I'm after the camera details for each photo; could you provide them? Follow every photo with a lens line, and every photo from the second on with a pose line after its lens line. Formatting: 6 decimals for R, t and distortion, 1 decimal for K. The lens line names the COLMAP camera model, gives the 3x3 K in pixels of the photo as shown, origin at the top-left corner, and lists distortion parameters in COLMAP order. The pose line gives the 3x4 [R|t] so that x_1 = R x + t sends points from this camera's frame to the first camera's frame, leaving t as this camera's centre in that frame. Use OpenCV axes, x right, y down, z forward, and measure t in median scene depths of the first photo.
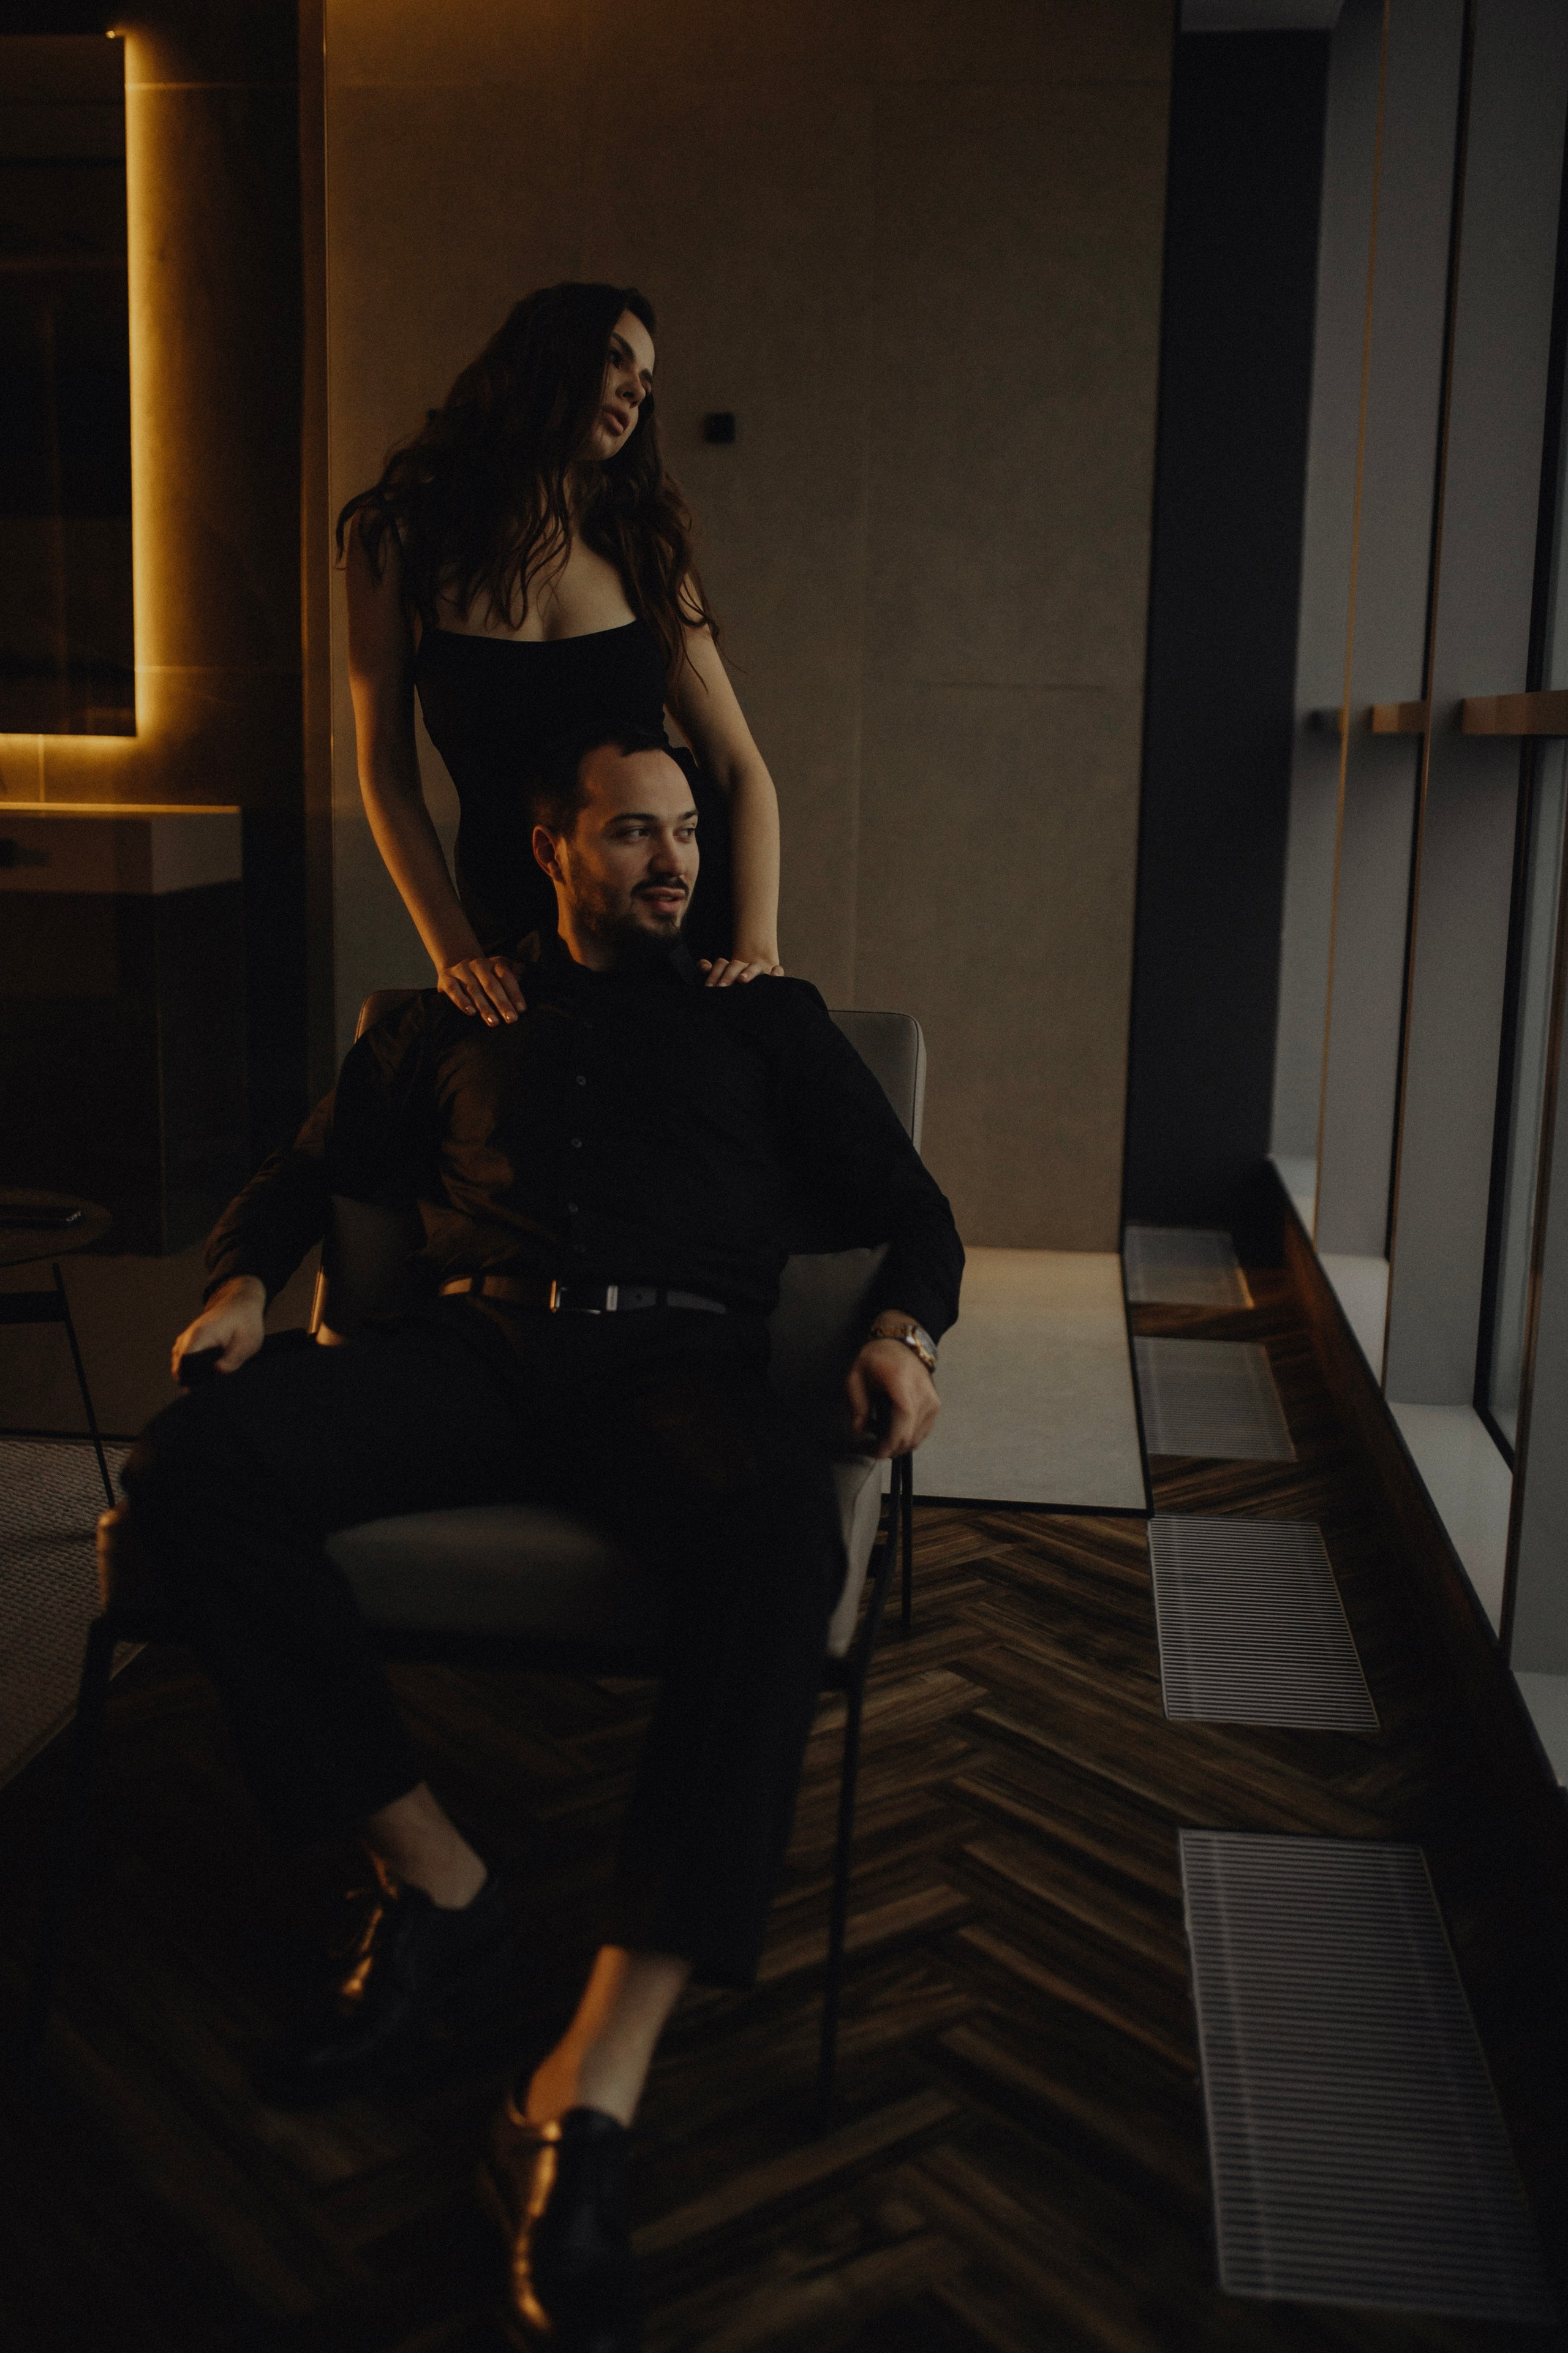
lens RADIAL K [[2252.0, 0, 761.7], [0, 2252.0, 1182.0], [0, 0, 1]] dist [-0.032173, 0.000000]
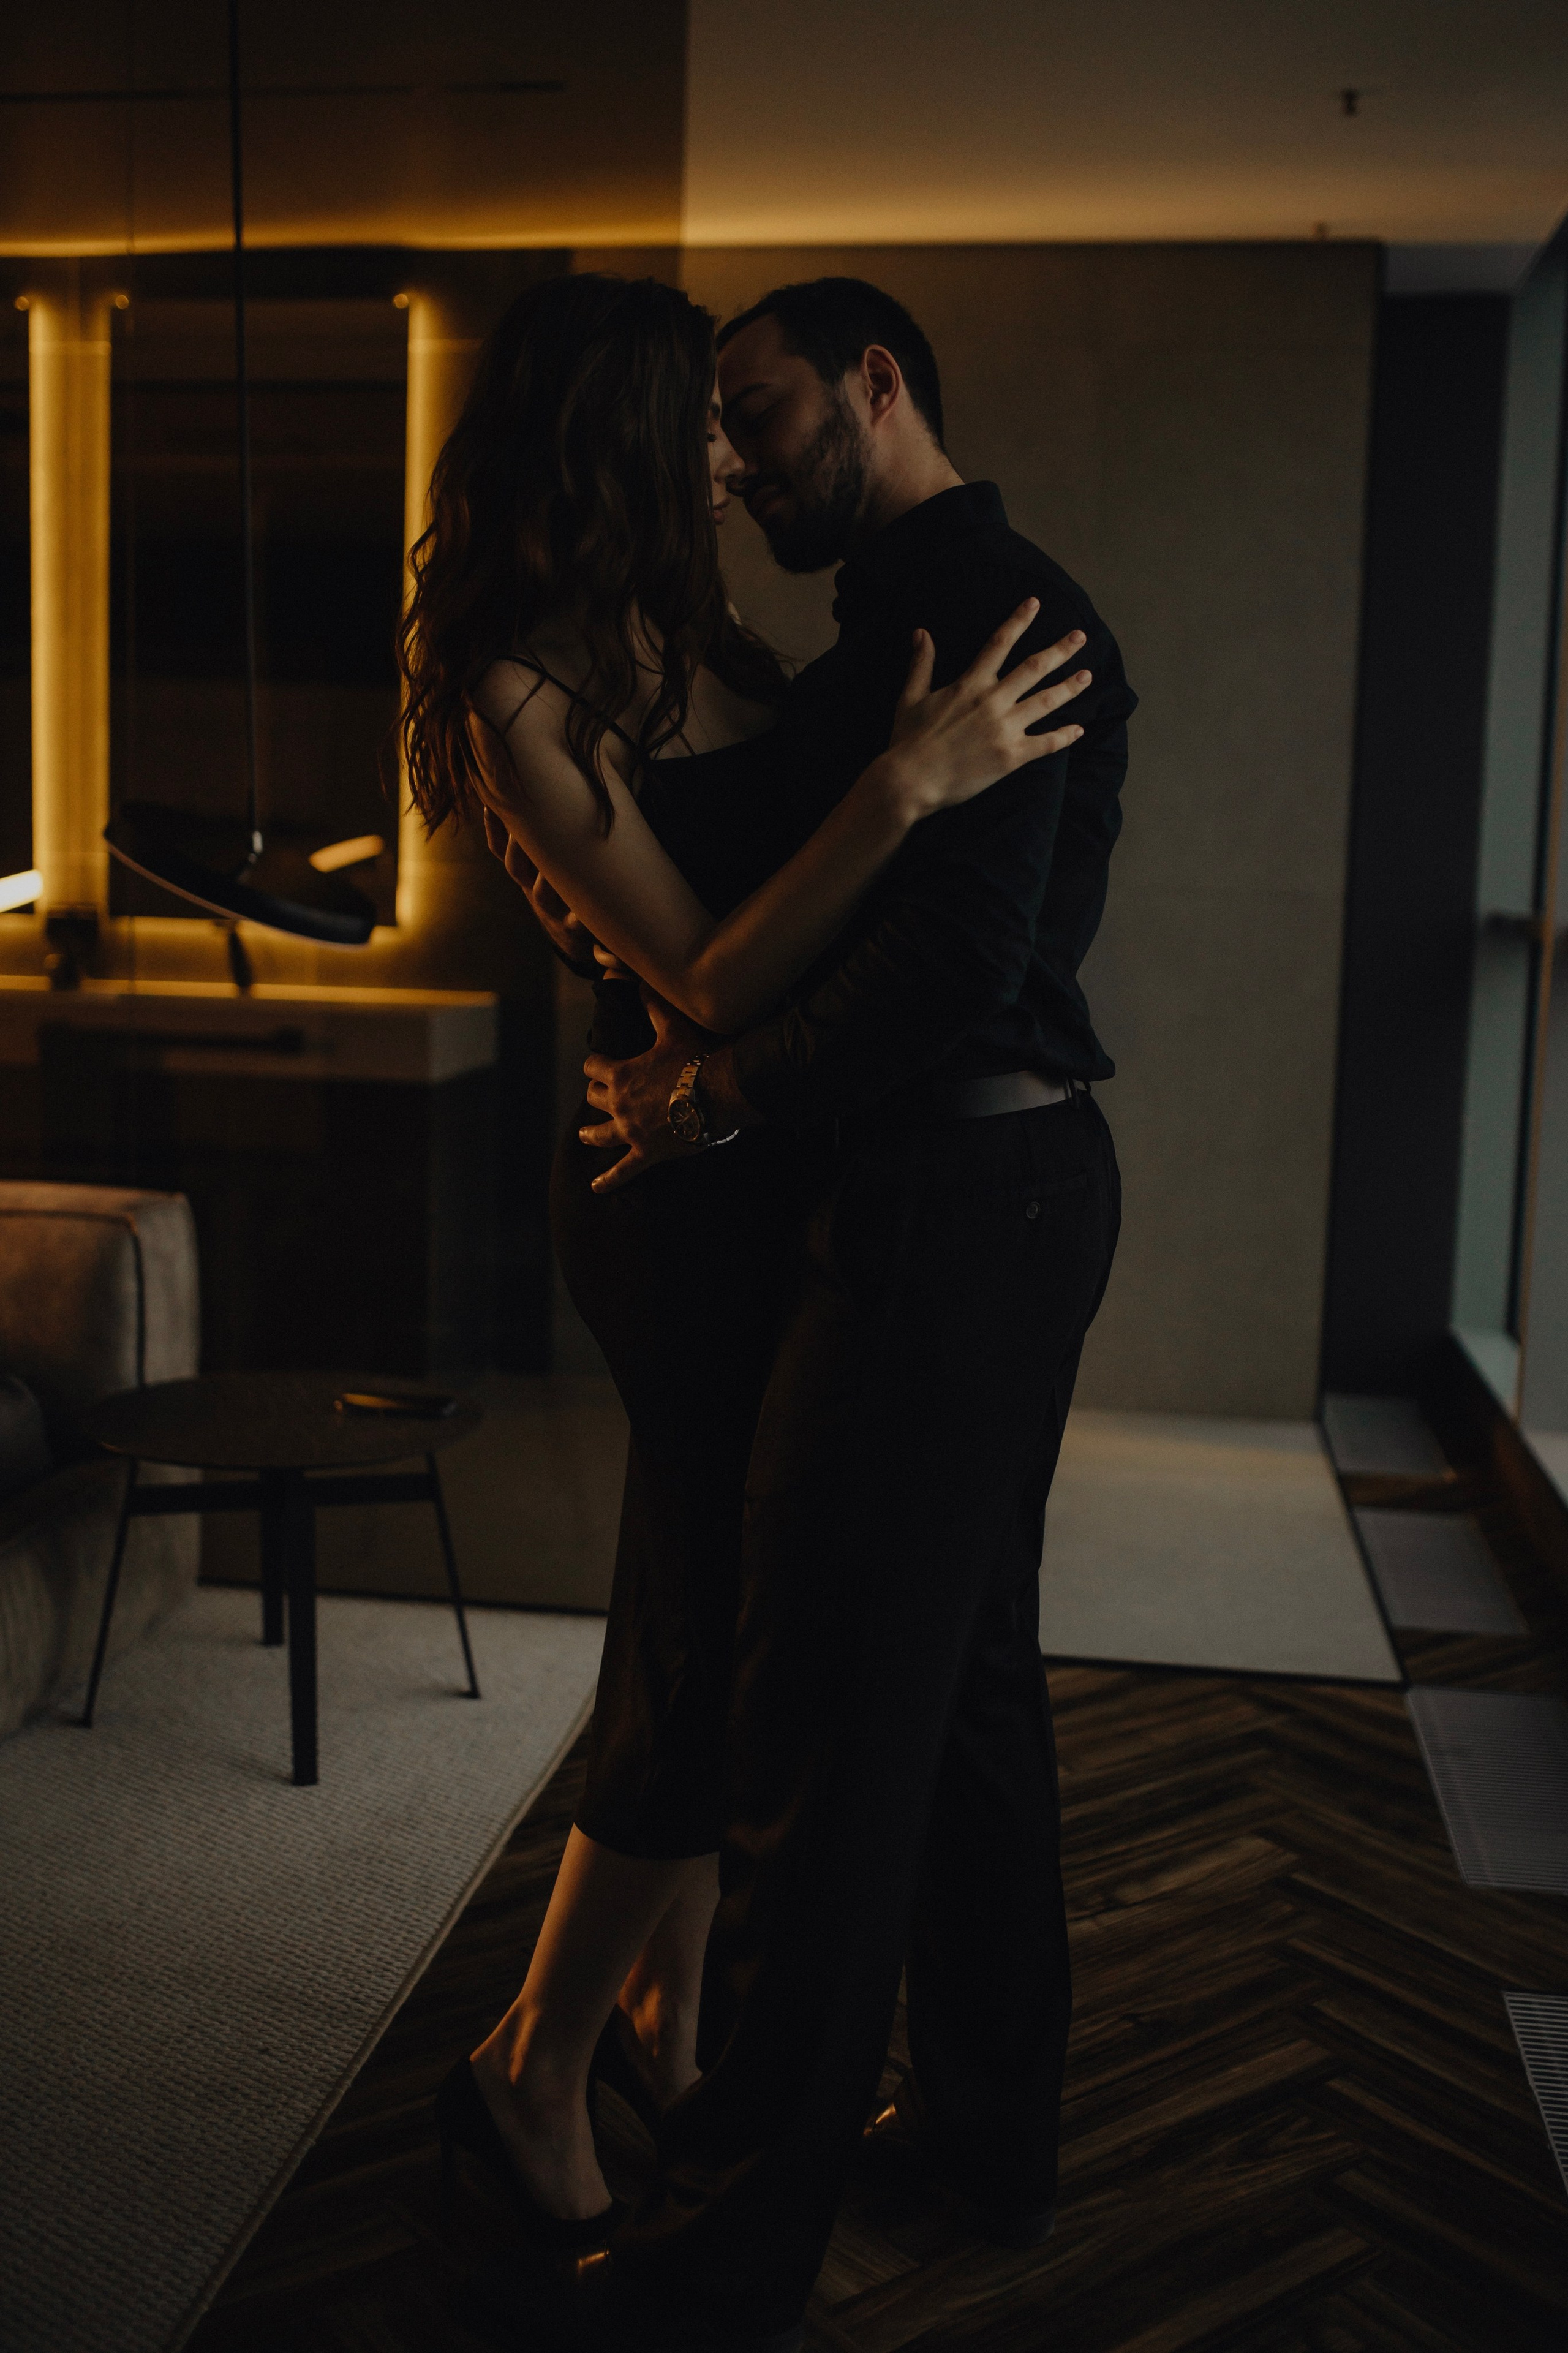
lens RADIAL K [[2252.0, 0, 731.0], [0, 2252.0, 1147.5], [0, 0, 1]] dist [-0.032173, 0.000000]
pose [[0.999340, 0.009174, -0.035143, -0.131930], [-0.011518, 0.997681, -0.067087, -0.038779], [0.034446, 0.067447, 0.997128, -0.110929]]
